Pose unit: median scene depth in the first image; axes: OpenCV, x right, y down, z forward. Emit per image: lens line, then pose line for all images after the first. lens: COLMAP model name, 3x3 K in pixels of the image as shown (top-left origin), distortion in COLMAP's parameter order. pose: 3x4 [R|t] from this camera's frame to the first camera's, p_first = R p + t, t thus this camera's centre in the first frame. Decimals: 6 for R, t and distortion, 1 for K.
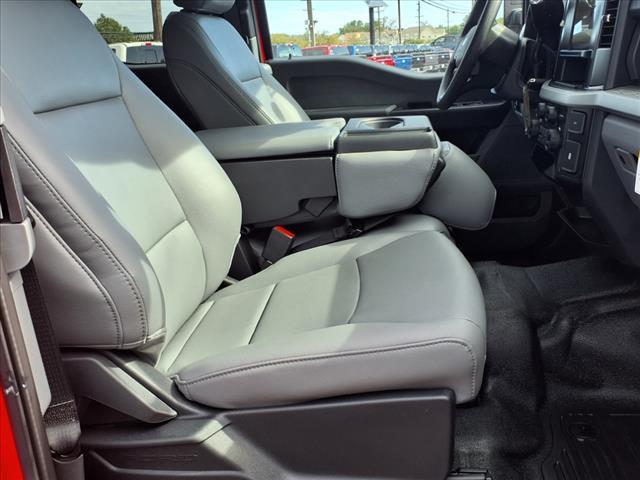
lens RADIAL K [[693.5, 0, 320.0], [0, 693.5, 240.0], [0, 0, 1]] dist [0.016314, -0.005325]
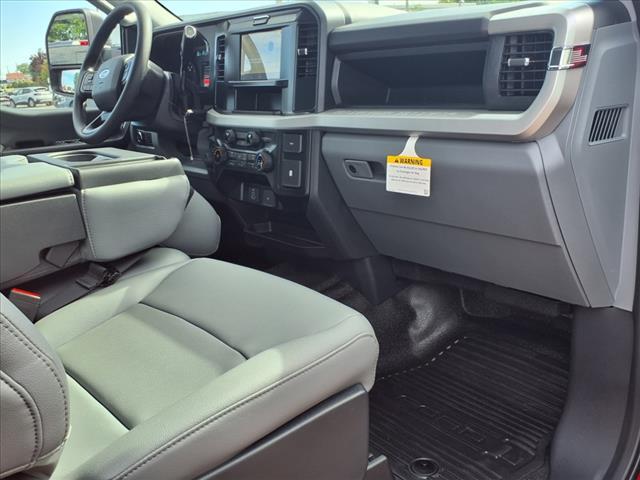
lens RADIAL K [[693.5, 0, 320.0], [0, 693.5, 240.0], [0, 0, 1]] dist [0.016314, -0.005325]
pose [[0.659039, -0.133374, 0.740189, -0.421088], [0.191654, 0.981443, 0.006202, -0.011792], [-0.727280, 0.137773, 0.672370, 0.216790]]
